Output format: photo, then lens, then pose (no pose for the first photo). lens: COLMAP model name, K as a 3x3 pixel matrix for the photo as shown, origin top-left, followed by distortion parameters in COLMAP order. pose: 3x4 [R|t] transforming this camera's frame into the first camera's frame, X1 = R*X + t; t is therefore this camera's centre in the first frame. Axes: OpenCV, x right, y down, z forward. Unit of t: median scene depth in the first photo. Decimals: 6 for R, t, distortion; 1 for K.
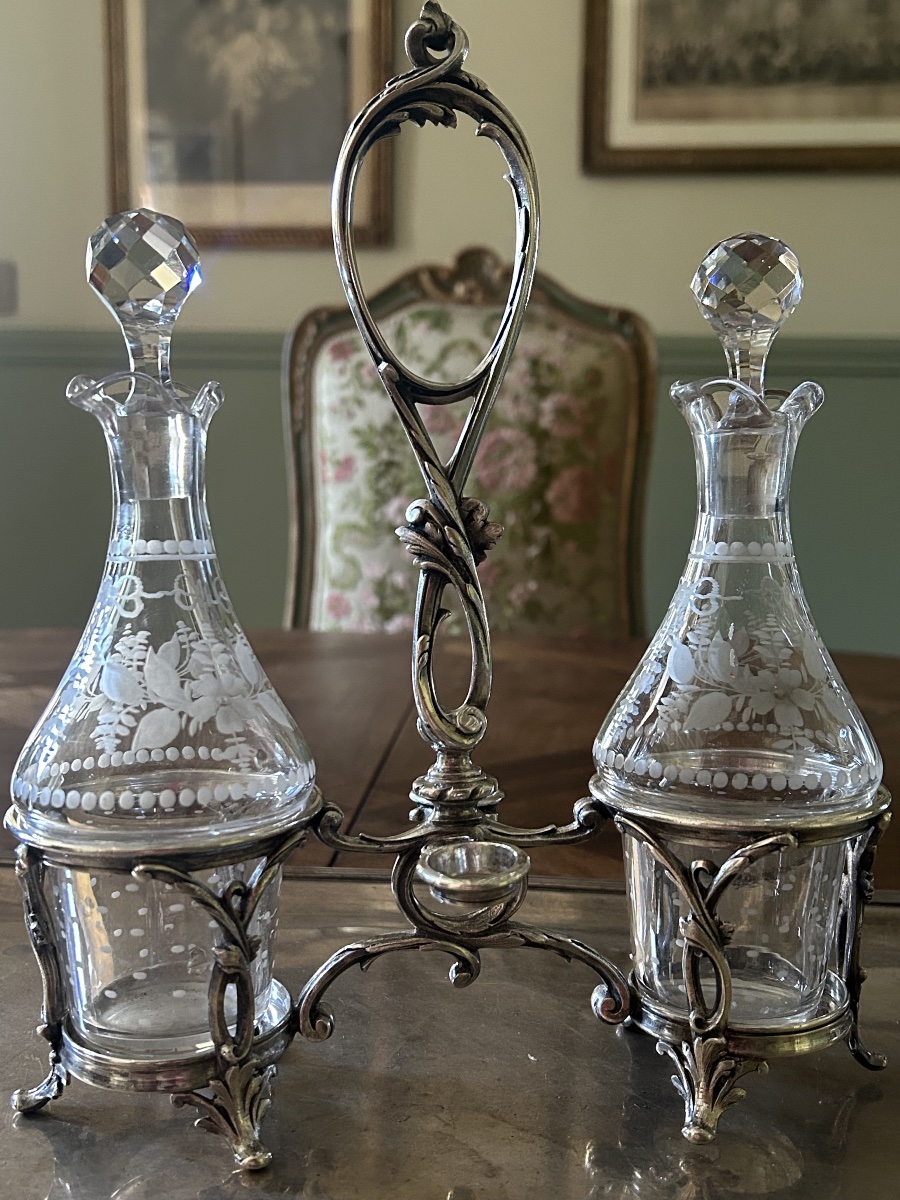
lens RADIAL K [[1195.2, 0, 450.0], [0, 1195.2, 600.0], [0, 0, 1]] dist [0.030159, -0.167303]
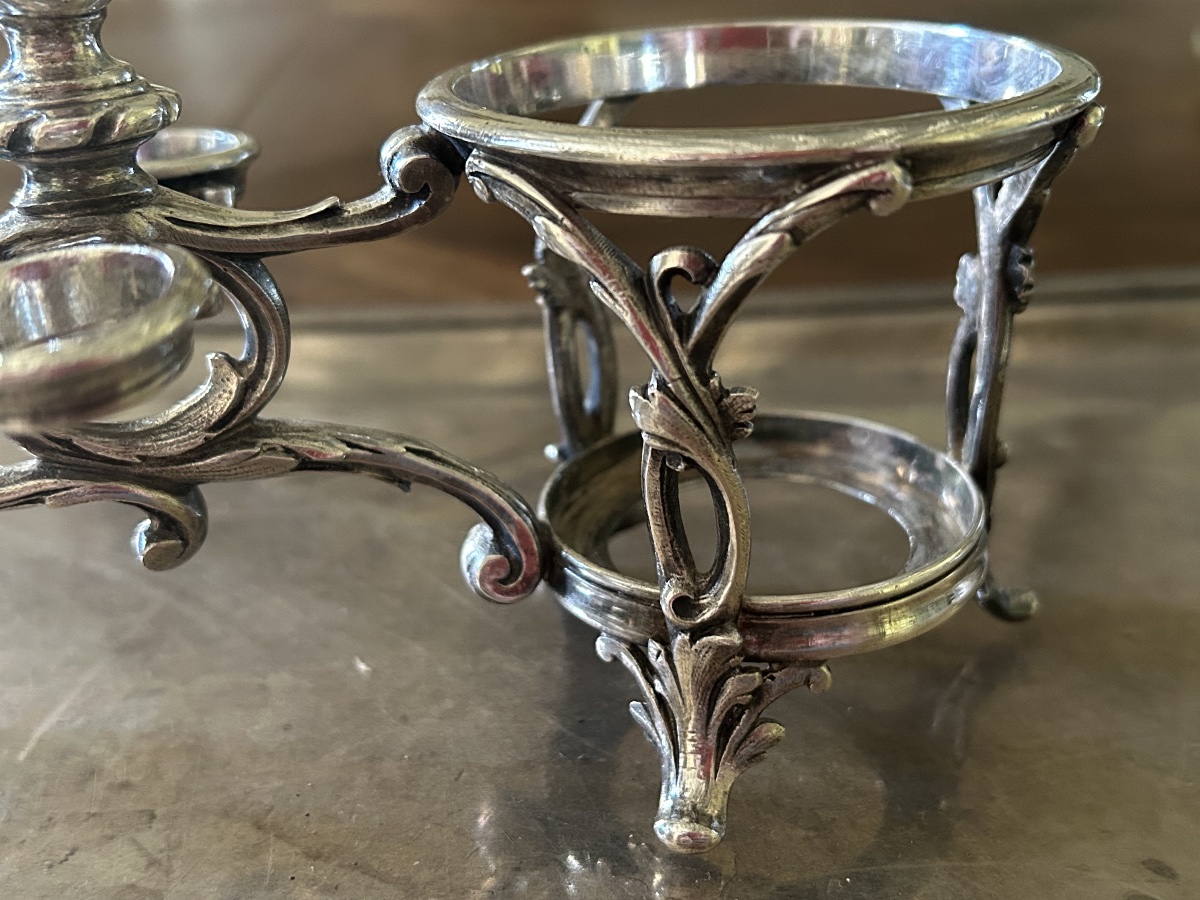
lens RADIAL K [[1341.9, 0, 600.0], [0, 1341.9, 450.0], [0, 0, 1]] dist [0.029163, 0.010419]
pose [[0.987381, -0.098143, 0.124283, 0.116142], [0.050494, 0.938955, 0.340314, 0.119327], [-0.150096, -0.329744, 0.932062, 0.531783]]
